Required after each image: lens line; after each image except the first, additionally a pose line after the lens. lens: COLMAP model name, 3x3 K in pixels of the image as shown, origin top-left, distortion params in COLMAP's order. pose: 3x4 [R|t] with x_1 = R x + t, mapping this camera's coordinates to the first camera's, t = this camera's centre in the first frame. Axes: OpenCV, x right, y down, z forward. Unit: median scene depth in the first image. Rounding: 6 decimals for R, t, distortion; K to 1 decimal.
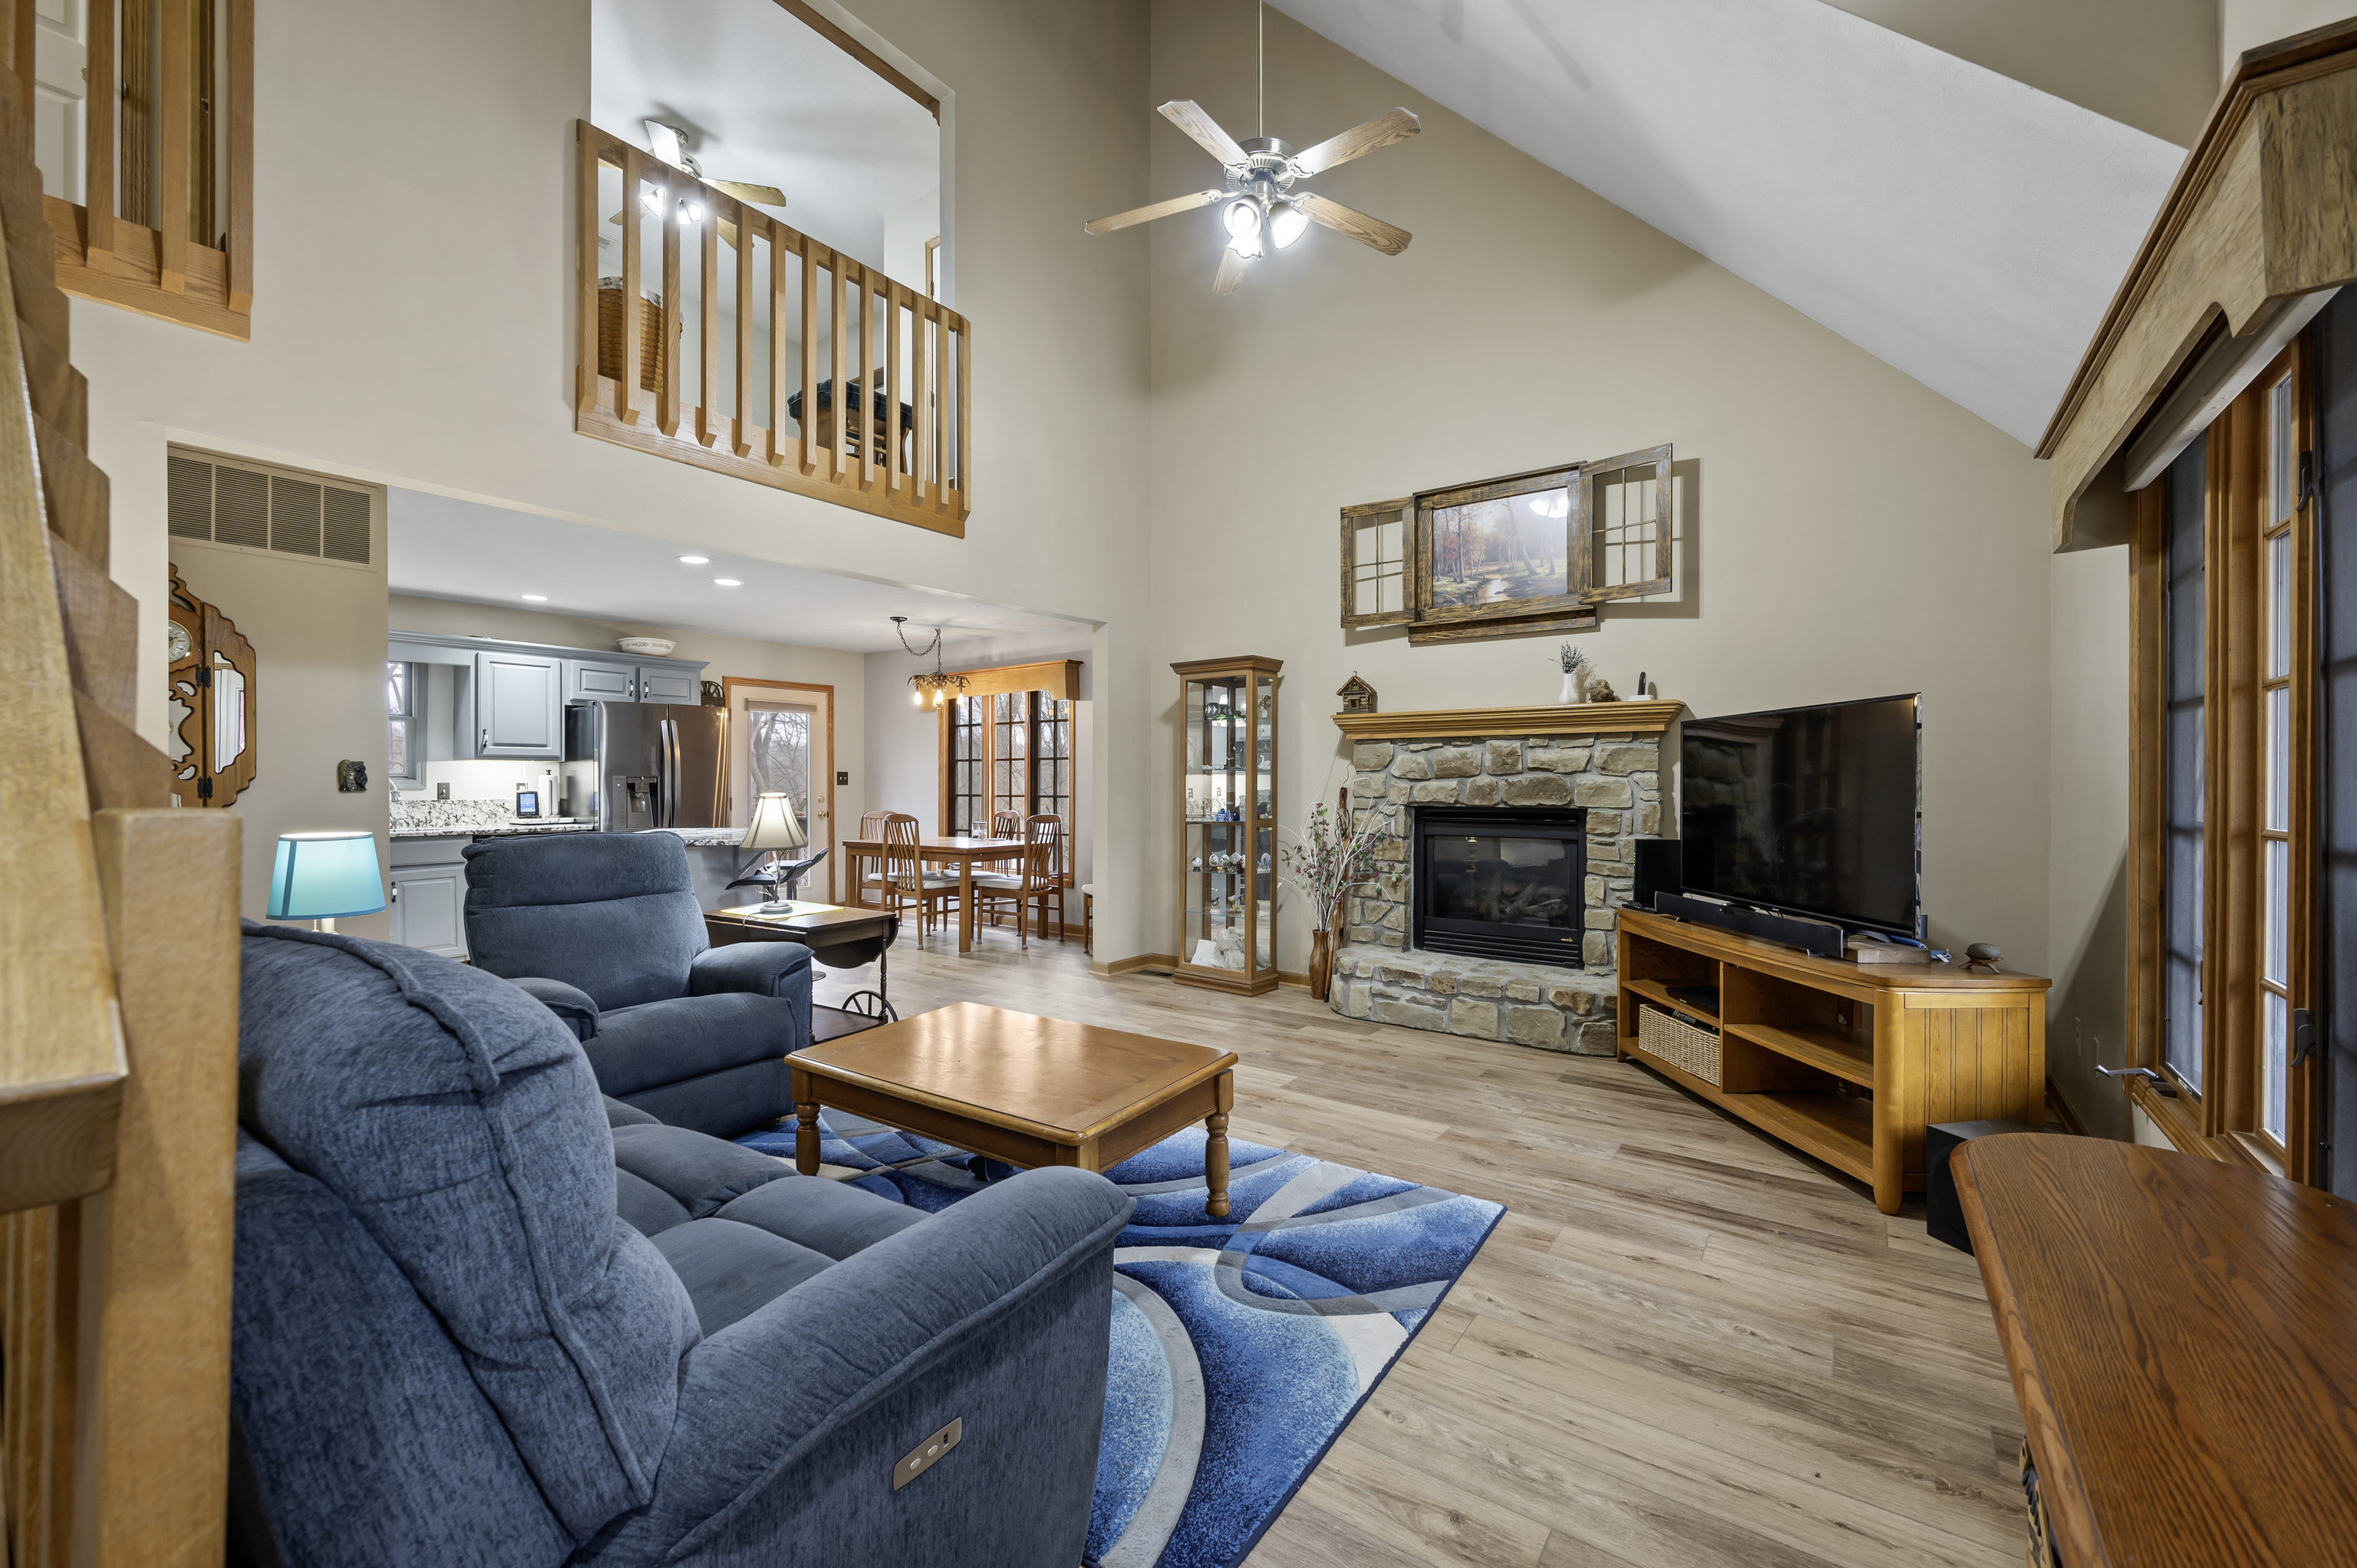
lens RADIAL K [[937.7, 0, 1175.0], [0, 937.7, 780.9], [0, 0, 1]] dist [-0.000091, -0.000127]
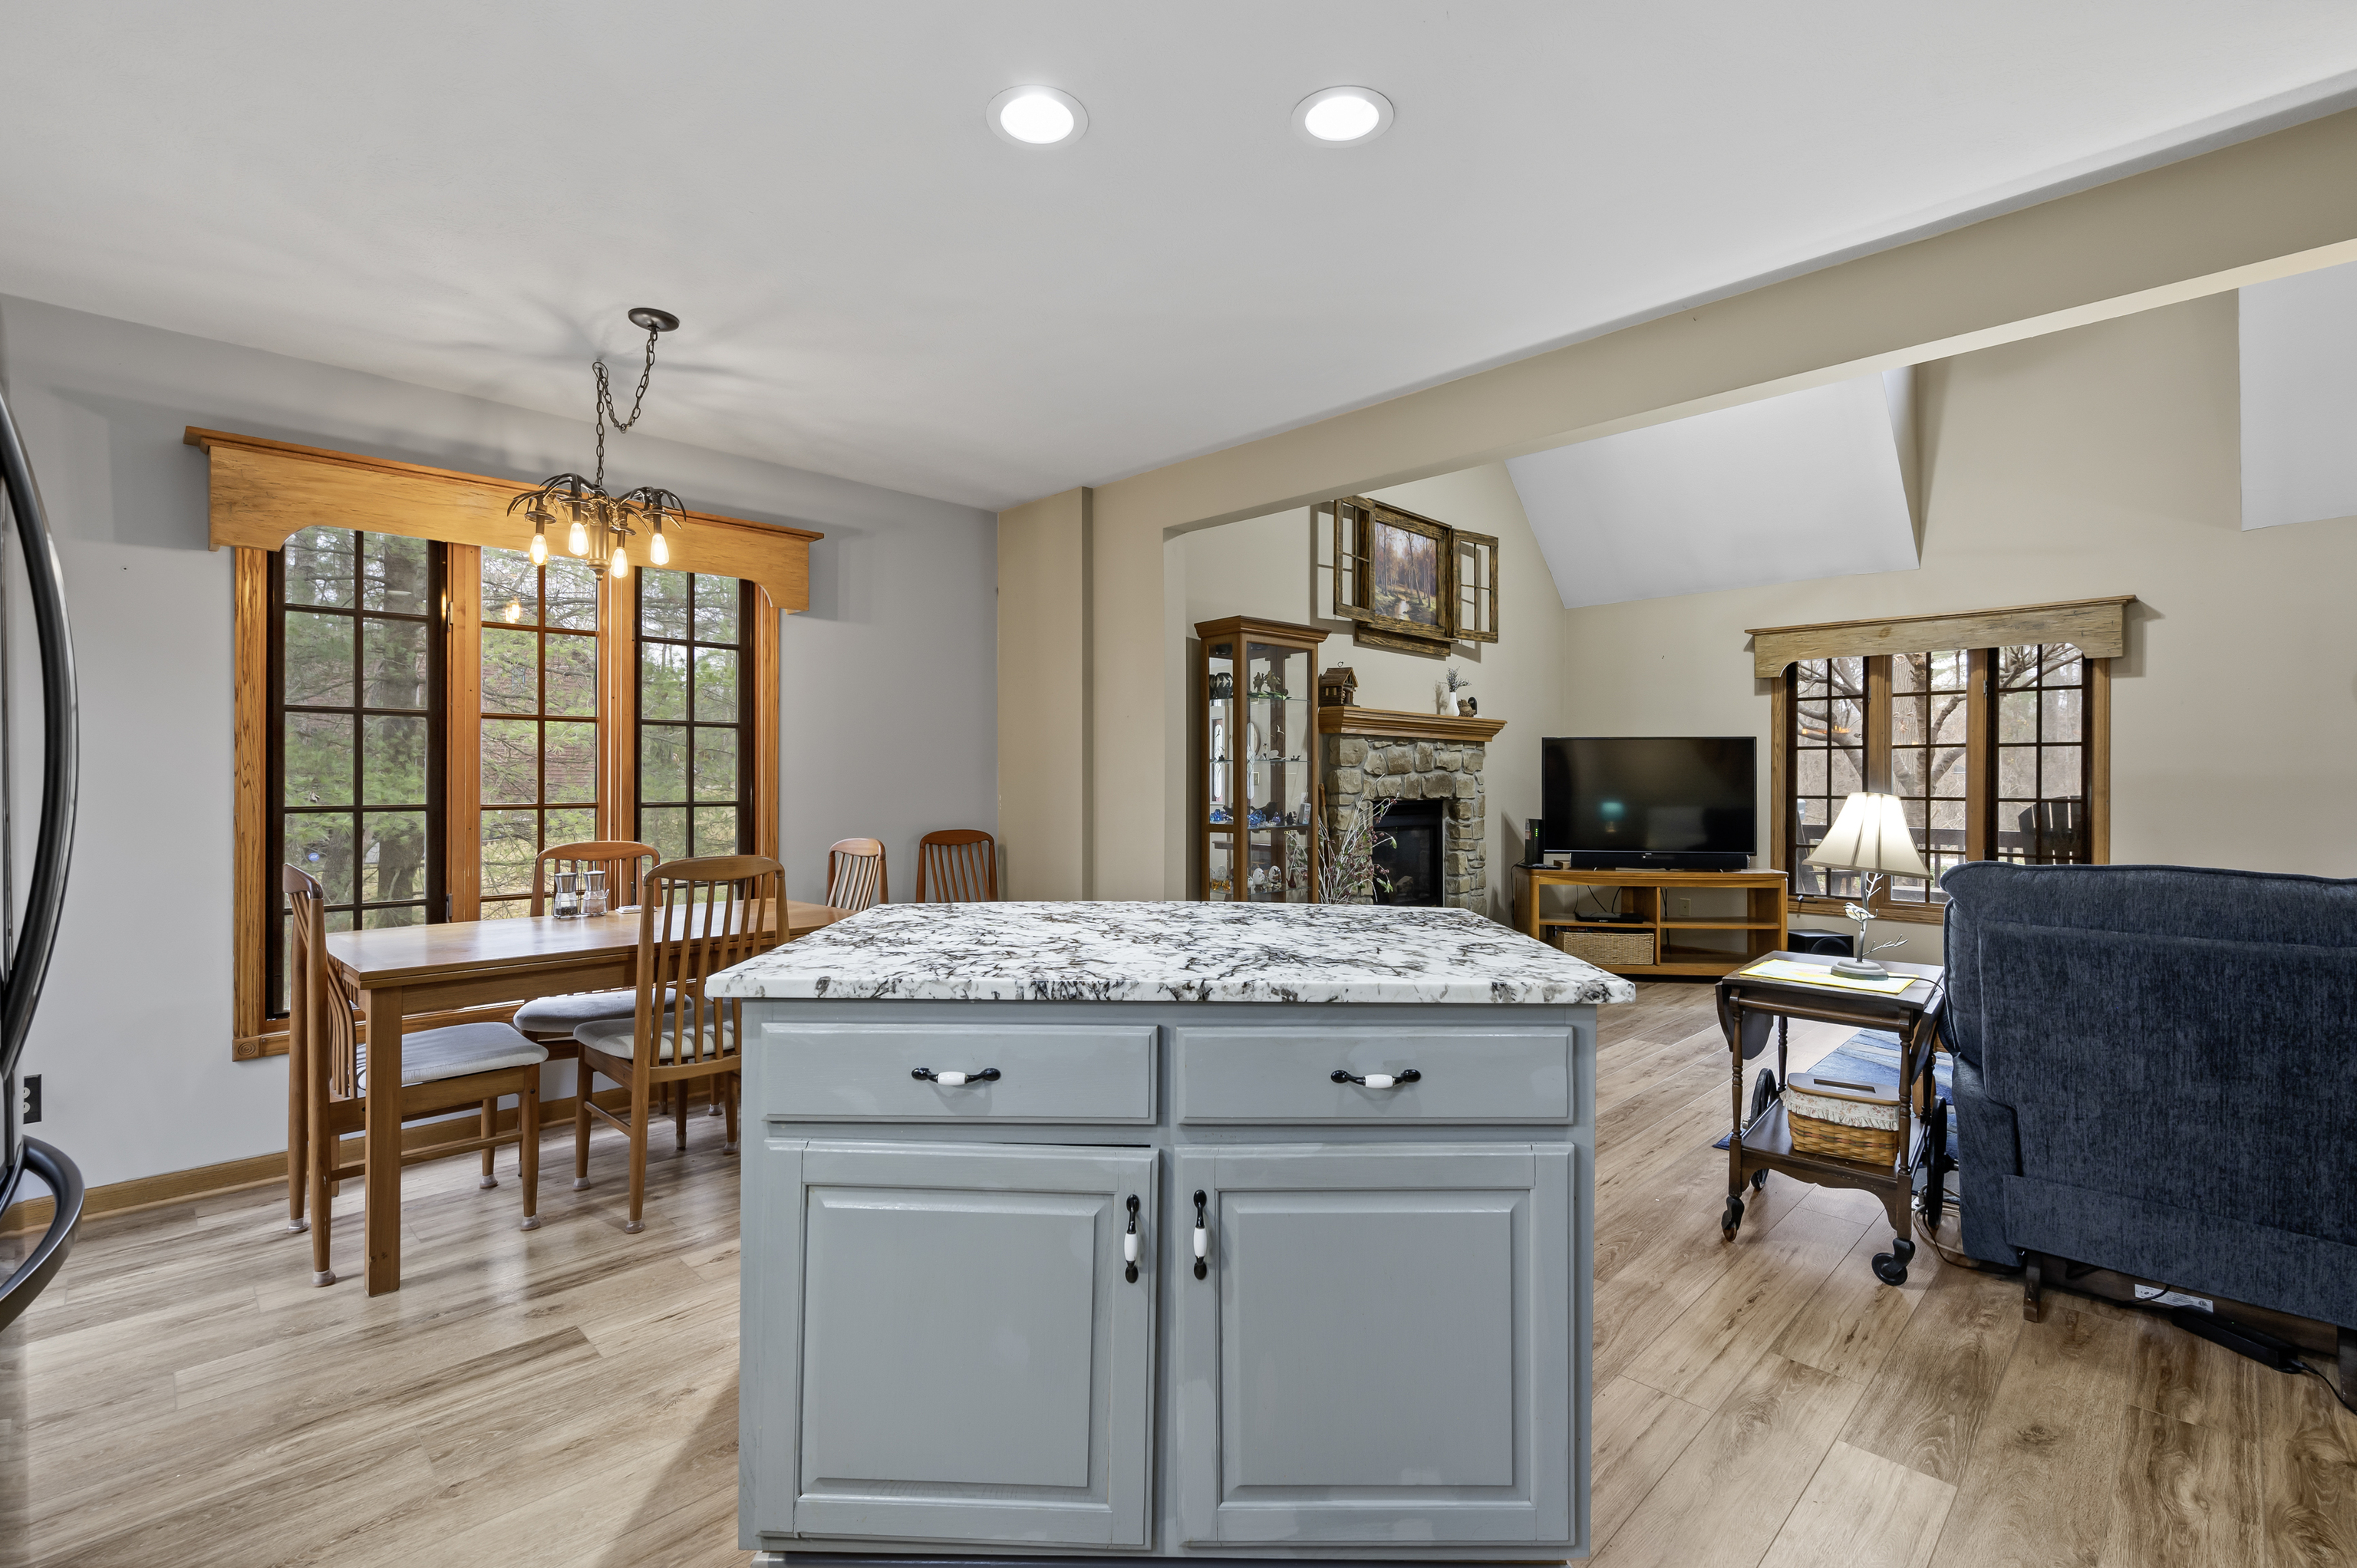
lens RADIAL K [[1060.2, 0, 1164.7], [0, 1060.2, 776.2], [0, 0, 1]] dist [0.001300, -0.000034]
pose [[0.160593, 0.002453, 0.987018, -1.028133], [-0.004538, 0.999988, -0.001747, 0.002613], [-0.987010, -0.004199, 0.160602, 1.135812]]
